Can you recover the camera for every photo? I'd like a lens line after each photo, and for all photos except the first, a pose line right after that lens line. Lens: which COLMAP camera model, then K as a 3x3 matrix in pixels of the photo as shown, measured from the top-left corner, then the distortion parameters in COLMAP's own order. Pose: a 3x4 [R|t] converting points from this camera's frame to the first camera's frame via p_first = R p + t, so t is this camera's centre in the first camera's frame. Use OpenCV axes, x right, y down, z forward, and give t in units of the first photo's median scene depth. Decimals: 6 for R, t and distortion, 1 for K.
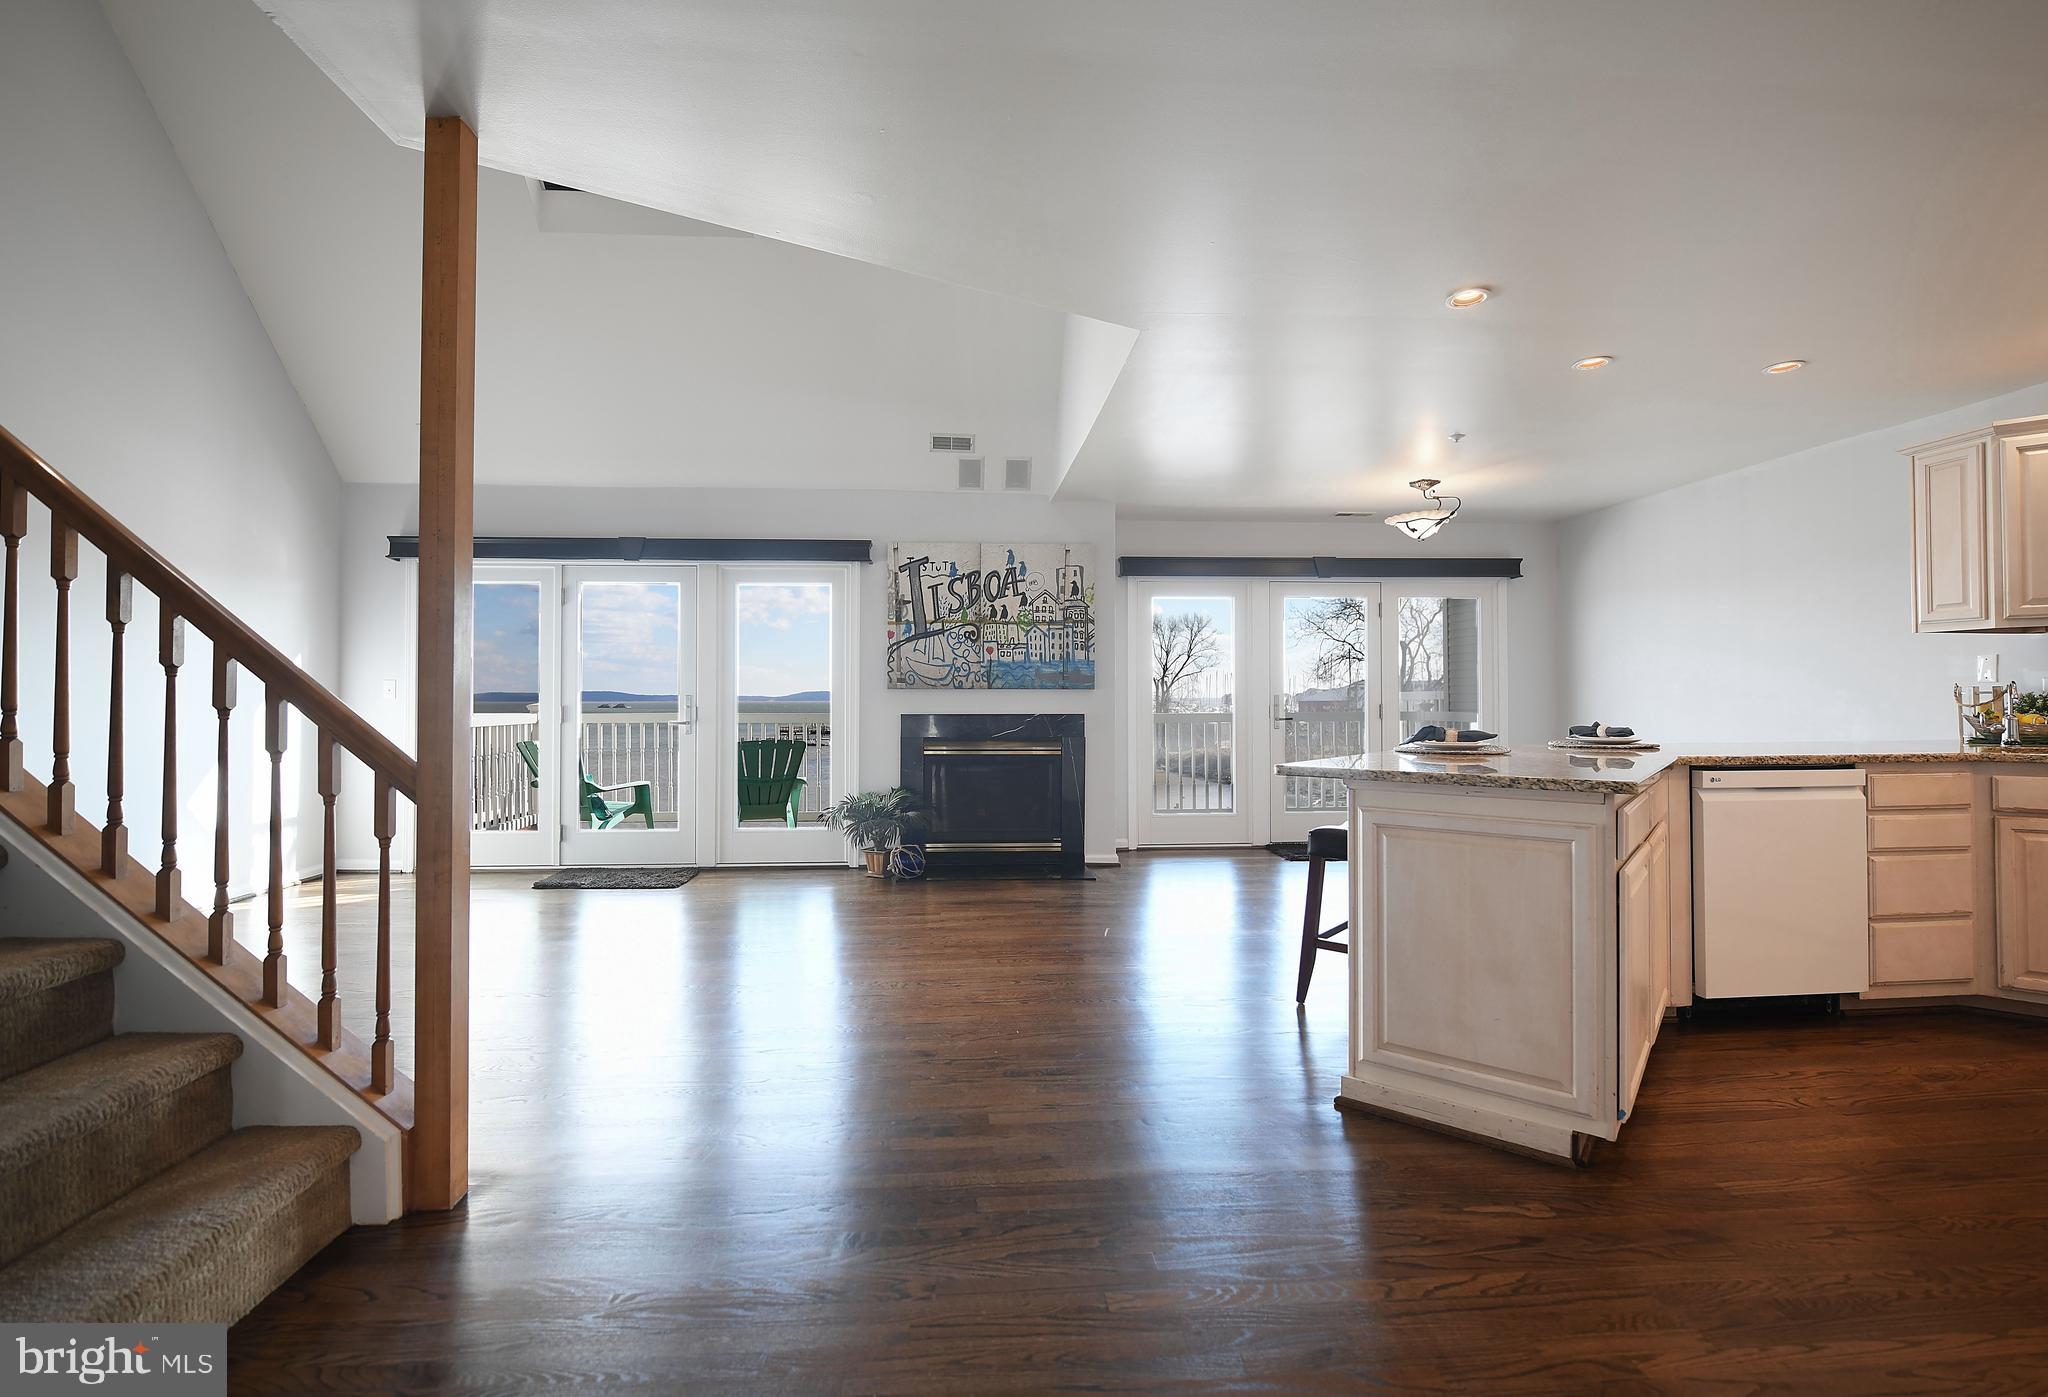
lens RADIAL K [[916.3, 0, 1008.1], [0, 916.3, 683.8], [0, 0, 1]] dist [-0.011068, -0.002011]
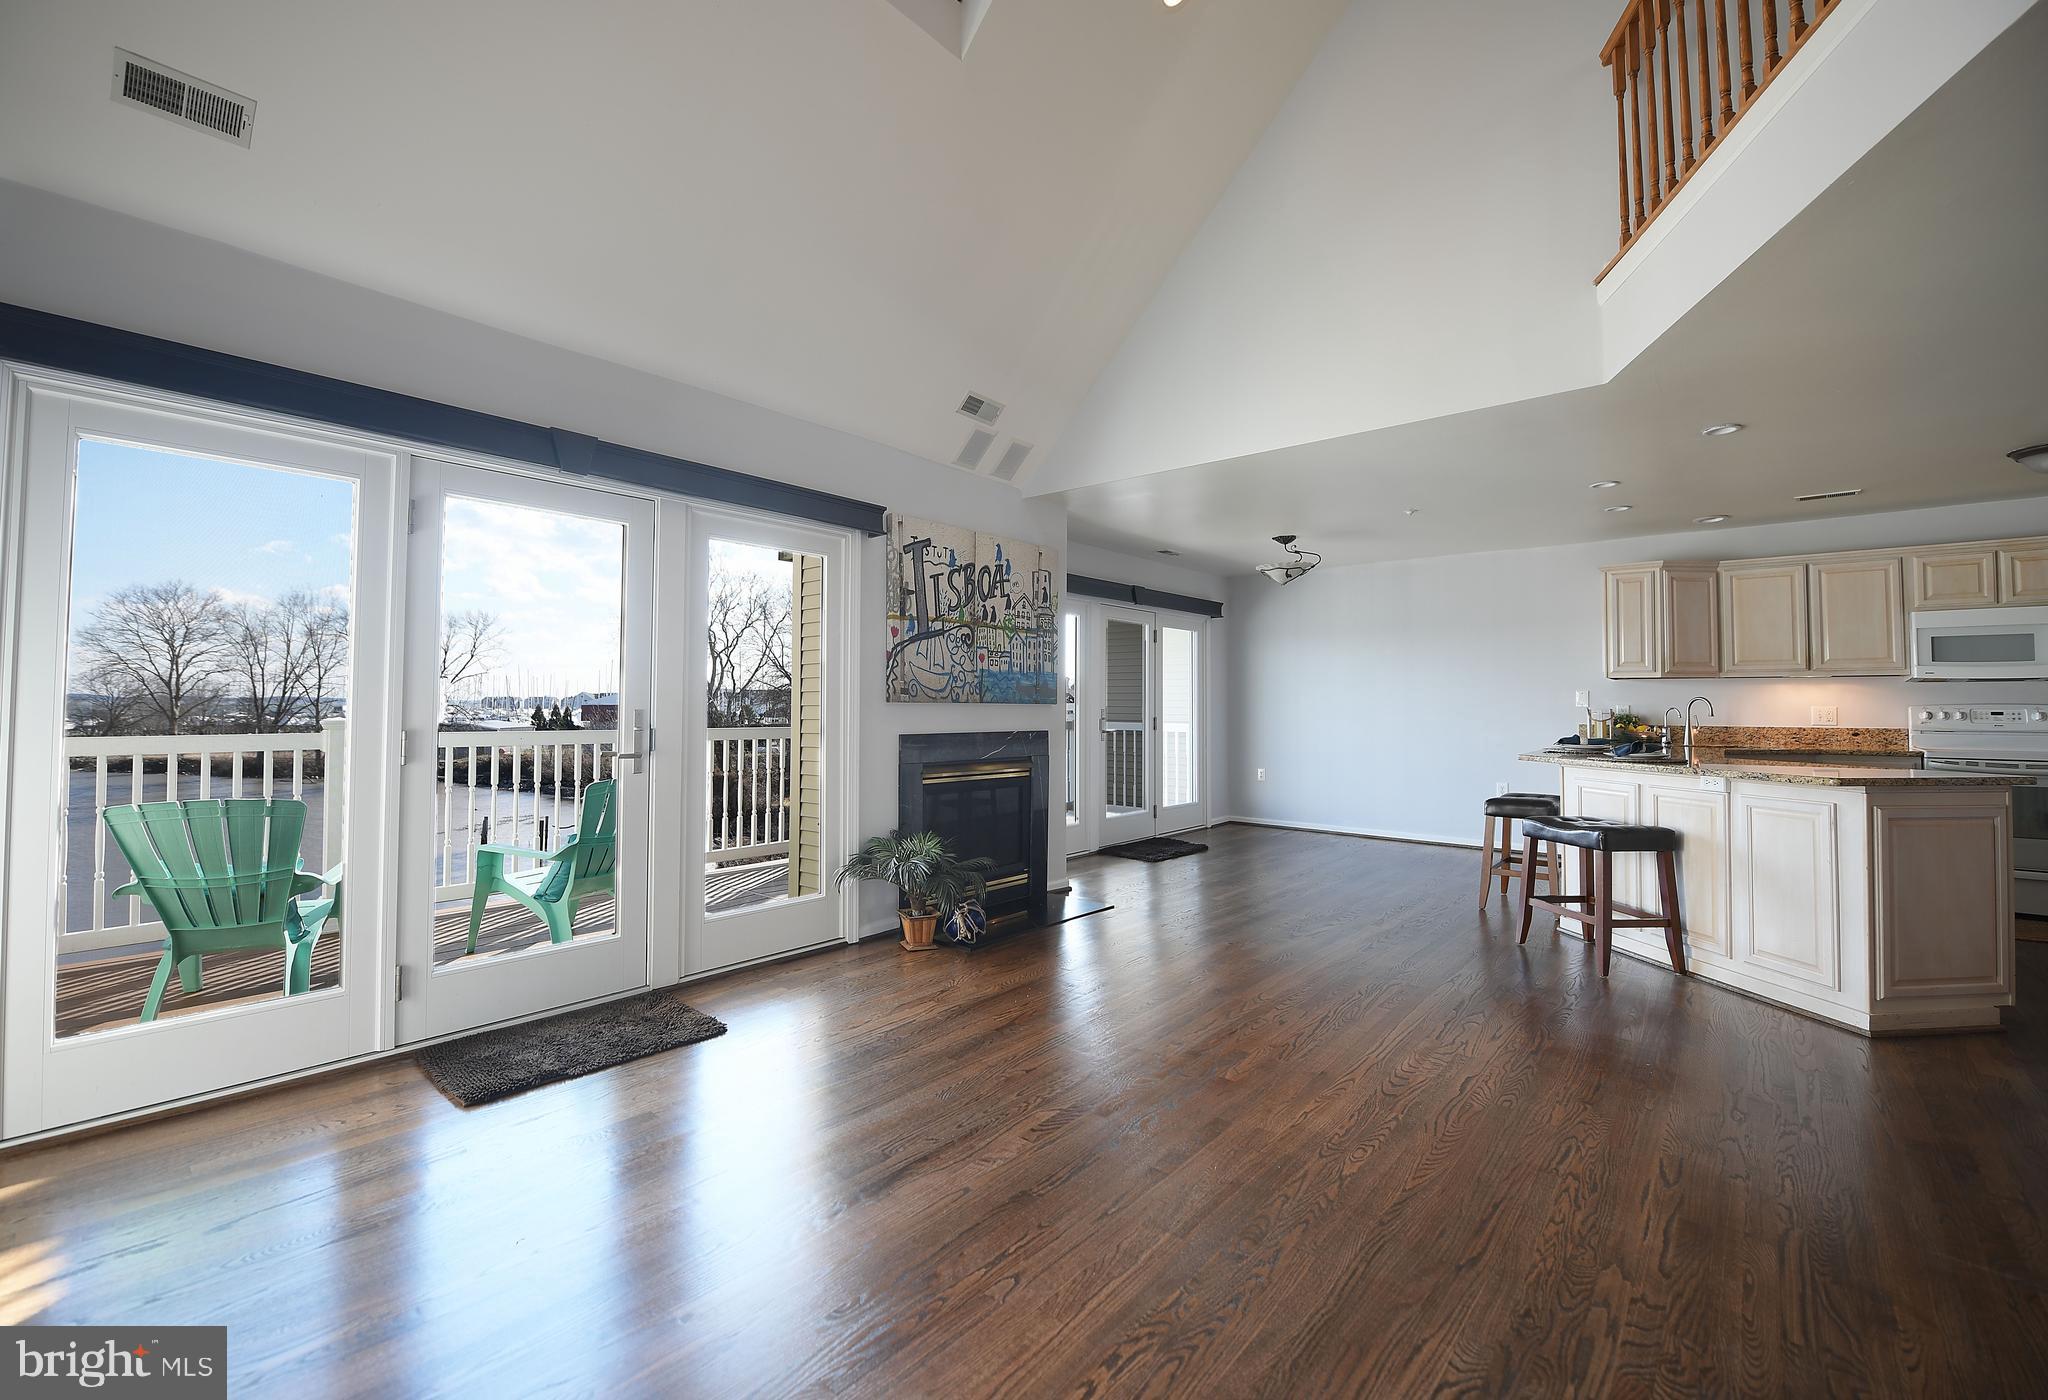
lens RADIAL K [[846.9, 0, 986.7], [0, 846.9, 675.3], [0, 0, 1]] dist [-0.008113, -0.001374]
pose [[0.722801, 0.030790, 0.690370, -0.565106], [-0.019735, 0.999519, -0.023916, -0.001202], [-0.690775, 0.003662, 0.723061, 0.426409]]
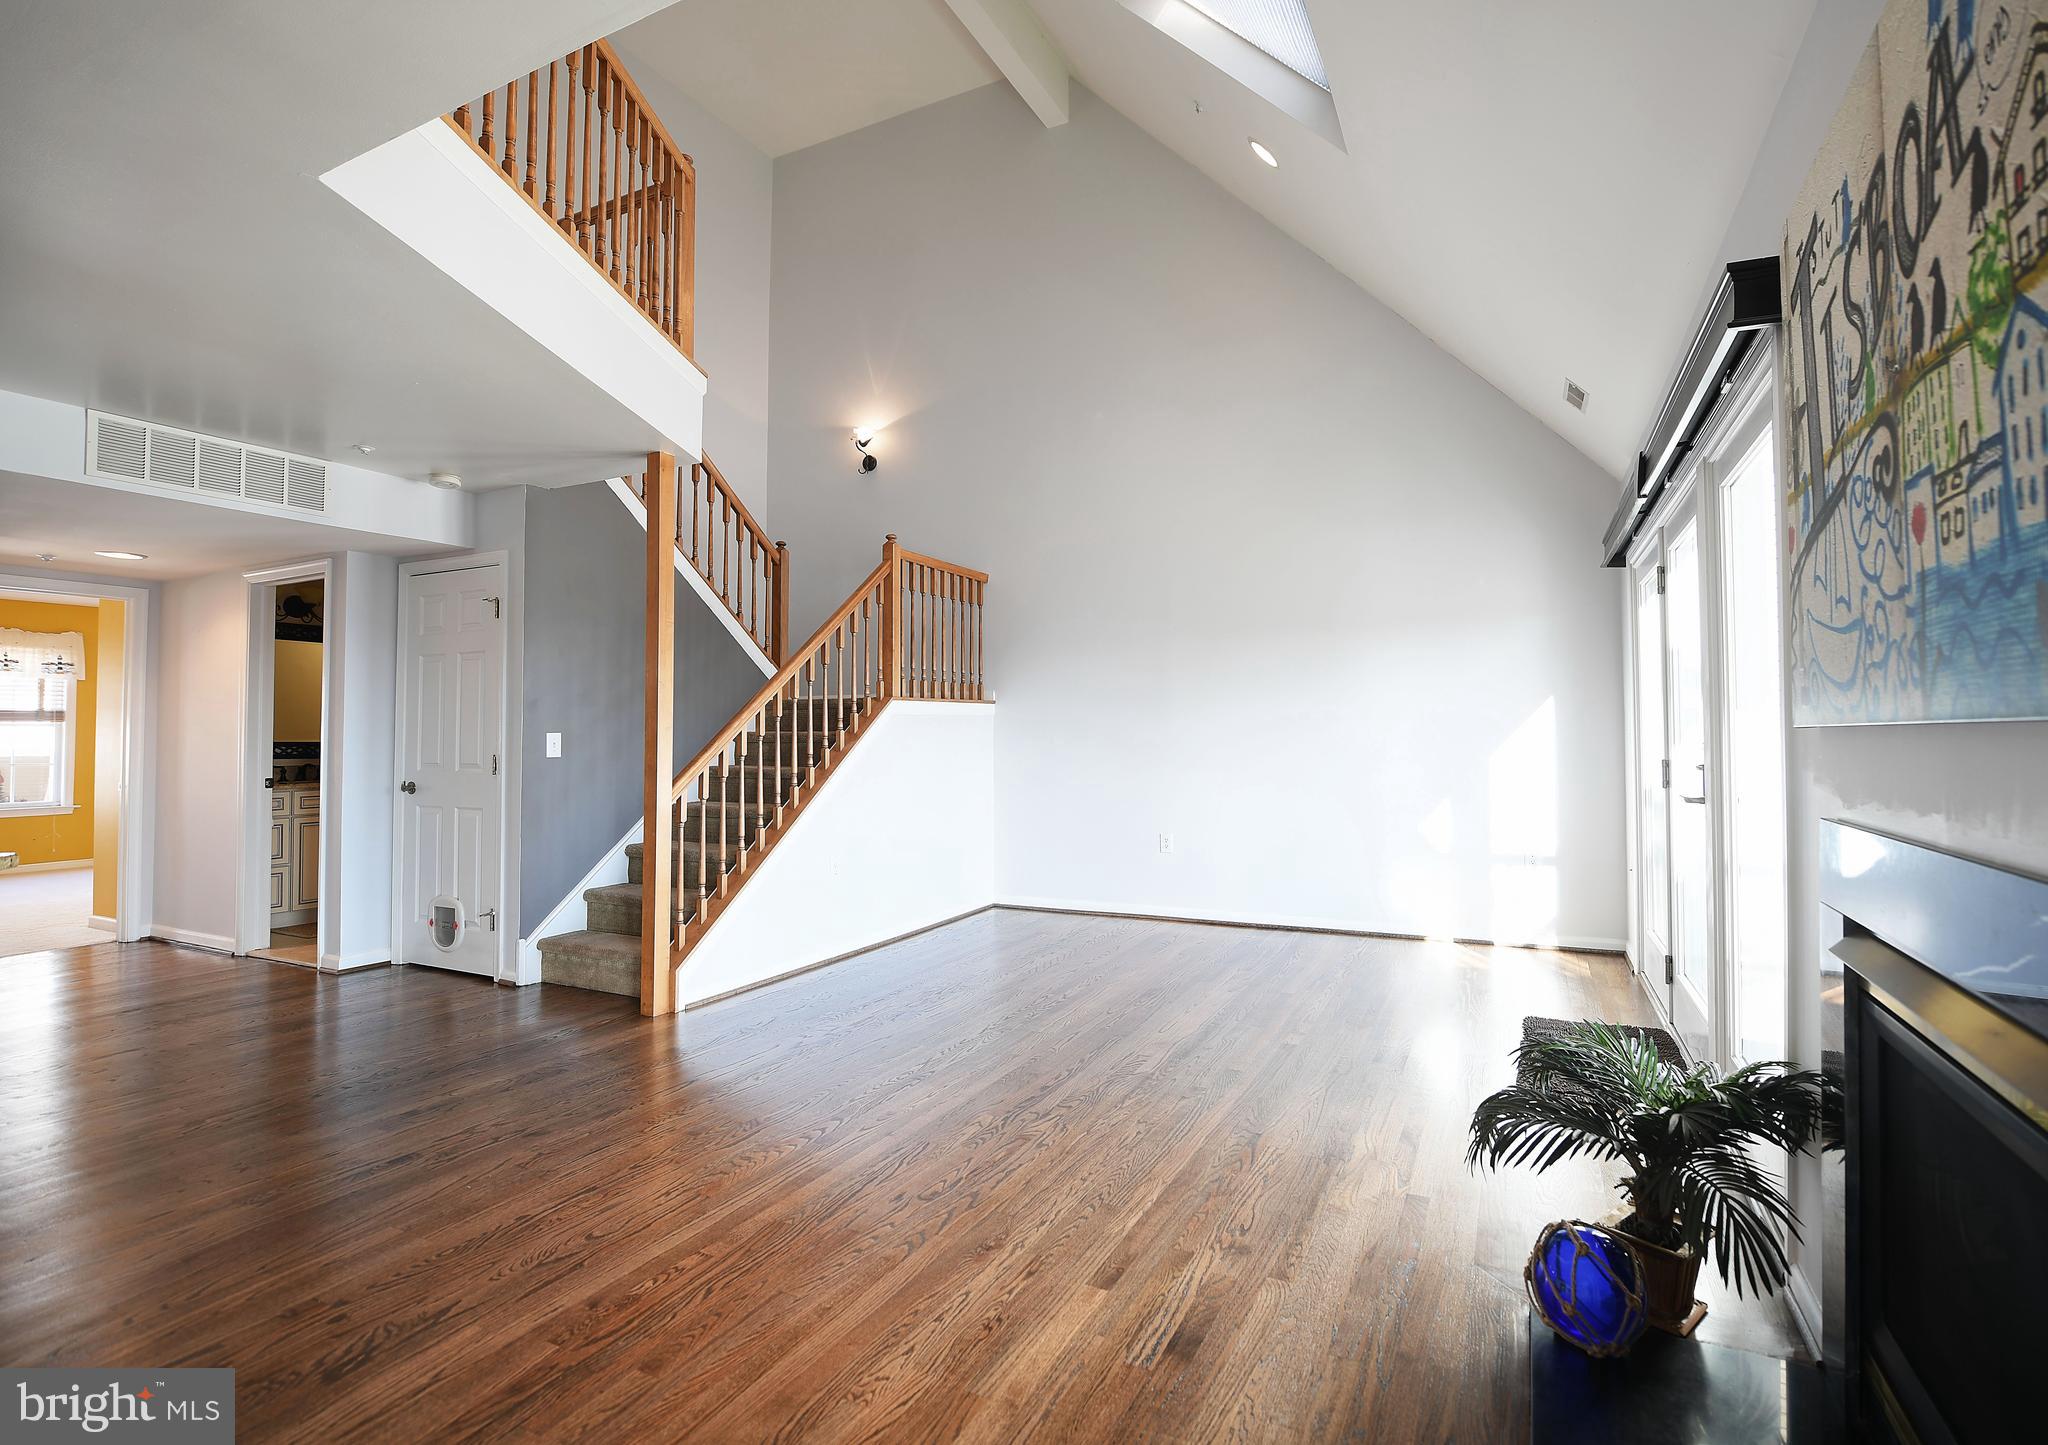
lens RADIAL K [[944.6, 0, 1089.8], [0, 944.6, 703.8], [0, 0, 1]] dist [-0.008444, -0.000421]
pose [[-0.478295, -0.028744, -0.877728, 0.238536], [0.020232, 0.998838, -0.043736, 0.007158], [0.877966, -0.038677, -0.477158, 0.943163]]
